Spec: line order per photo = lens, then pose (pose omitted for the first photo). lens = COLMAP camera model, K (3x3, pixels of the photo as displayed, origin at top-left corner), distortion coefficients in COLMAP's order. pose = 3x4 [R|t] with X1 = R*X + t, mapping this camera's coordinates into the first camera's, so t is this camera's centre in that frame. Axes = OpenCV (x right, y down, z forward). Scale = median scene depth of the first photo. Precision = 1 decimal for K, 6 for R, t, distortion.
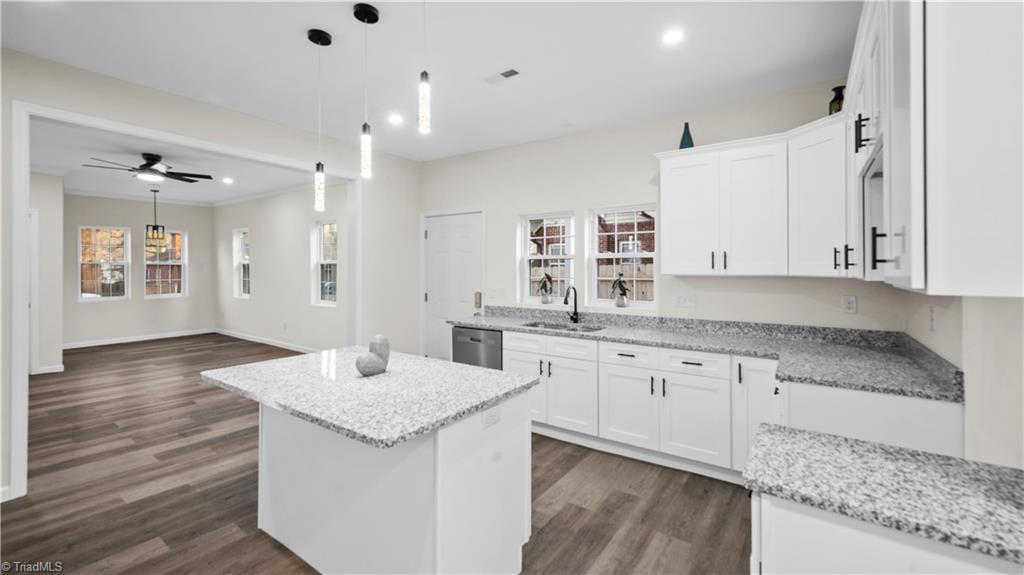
lens RADIAL K [[420.3, 0, 512.8], [0, 420.3, 265.4], [0, 0, 1]] dist [-0.000631, -0.000046]
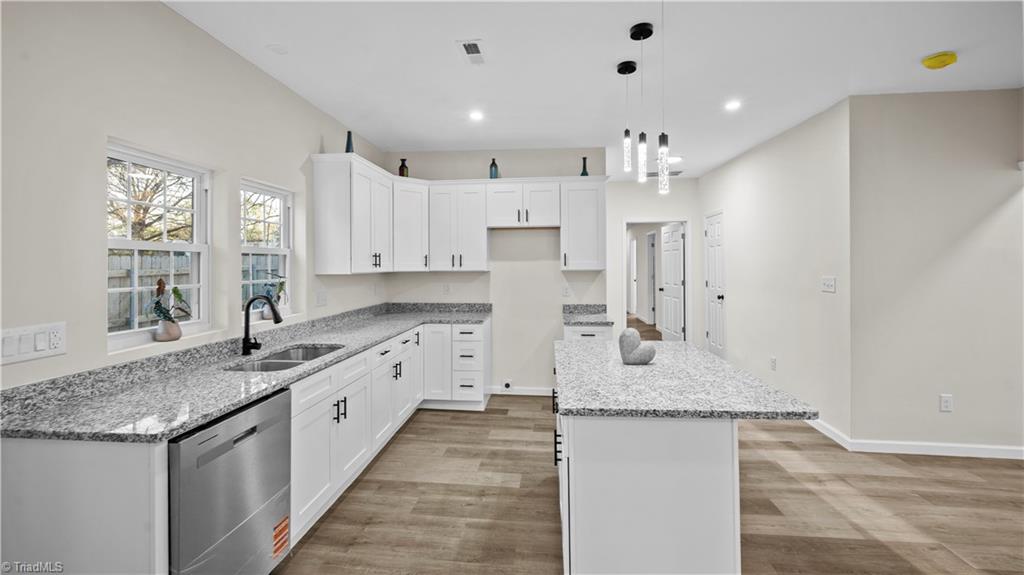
lens RADIAL K [[420.3, 0, 512.8], [0, 420.3, 265.4], [0, 0, 1]] dist [-0.000631, -0.000046]
pose [[-0.502373, 0.001075, 0.864650, -0.468096], [-0.004483, 0.999983, -0.003847, 0.003908], [-0.864639, -0.005809, -0.502360, 0.771513]]
